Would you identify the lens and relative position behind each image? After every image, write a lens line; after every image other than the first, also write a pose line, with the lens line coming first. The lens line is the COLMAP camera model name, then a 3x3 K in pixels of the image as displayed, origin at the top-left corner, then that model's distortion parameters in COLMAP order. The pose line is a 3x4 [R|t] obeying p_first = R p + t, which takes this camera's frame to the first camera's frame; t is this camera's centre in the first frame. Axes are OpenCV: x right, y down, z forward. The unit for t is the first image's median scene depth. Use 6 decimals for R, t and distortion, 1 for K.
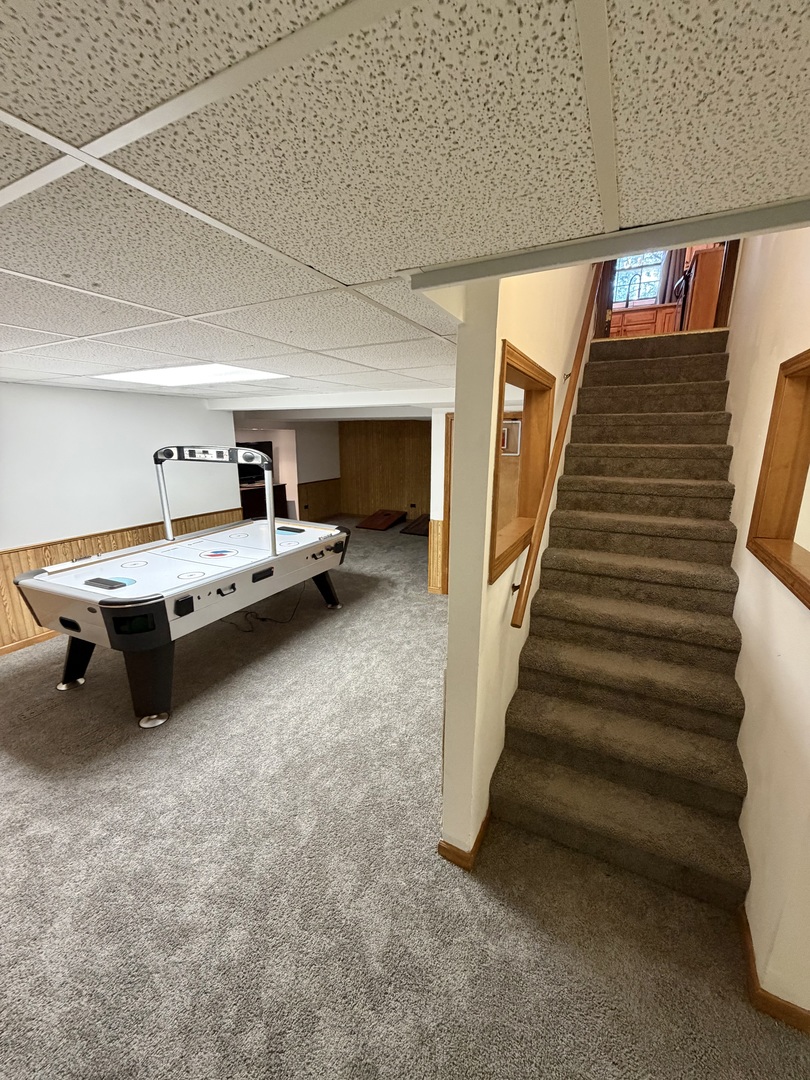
lens RADIAL K [[429.8, 0, 408.1], [0, 429.8, 537.4], [0, 0, 1]] dist [0.000177, -0.000168]
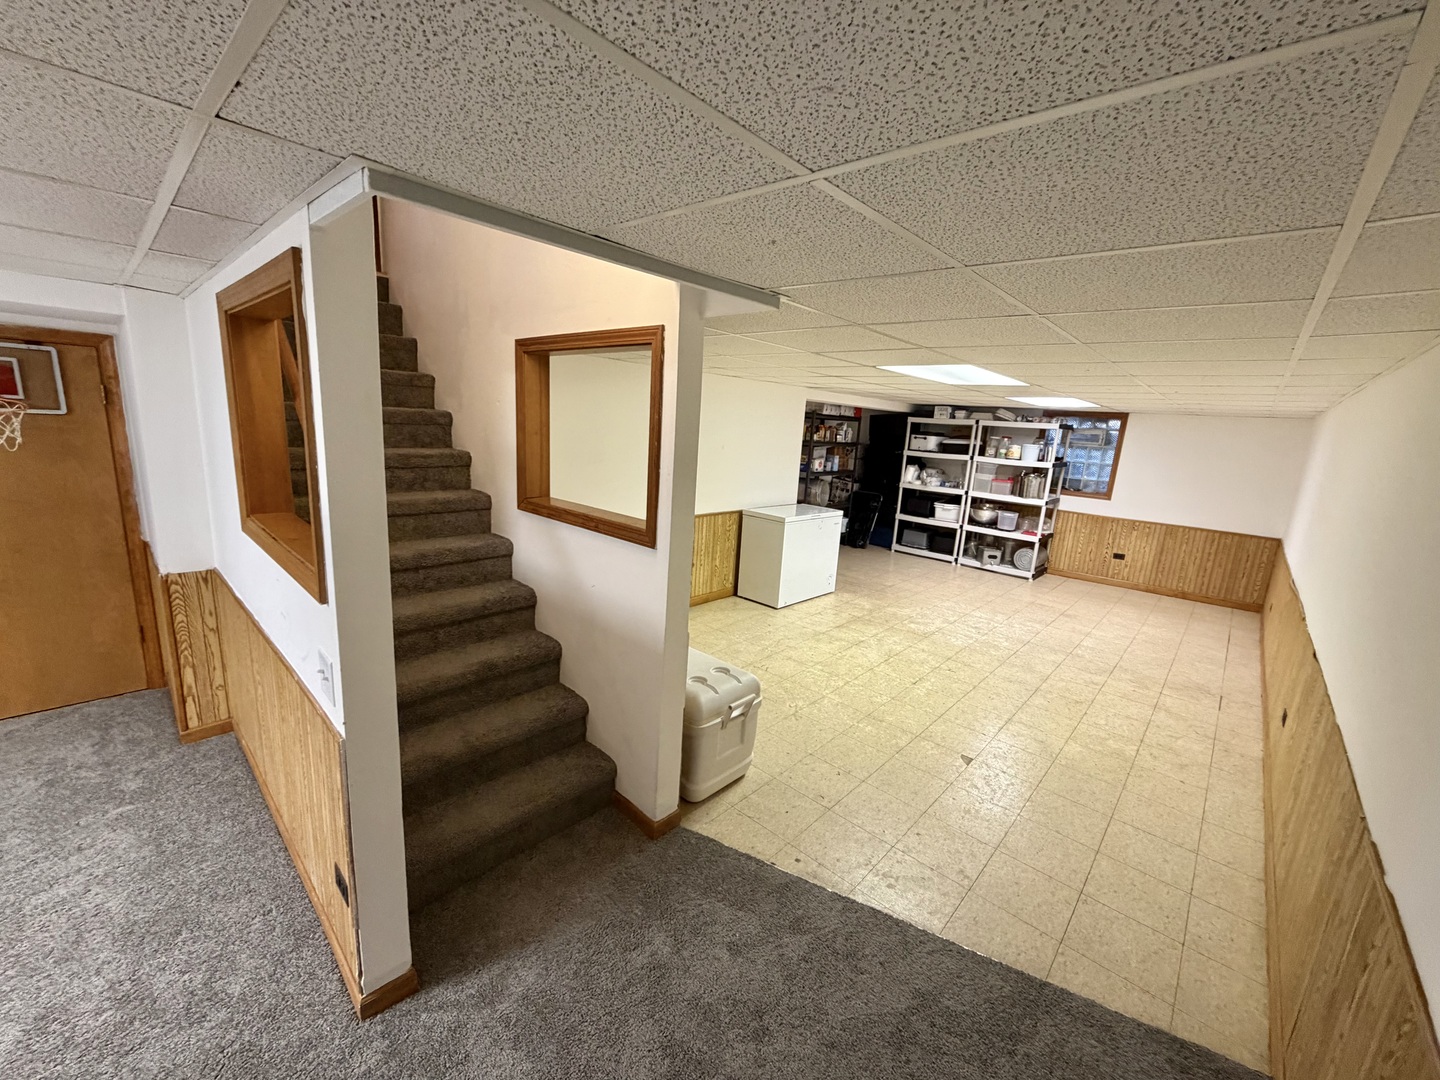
lens RADIAL K [[573.0, 0, 714.3], [0, 573.0, 539.5], [0, 0, 1]] dist [0.000177, -0.000168]
pose [[0.274136, -0.181678, 0.944374, -0.439310], [0.160789, 0.976830, 0.141248, -0.026031], [-0.948154, 0.113124, 0.296996, 0.126456]]
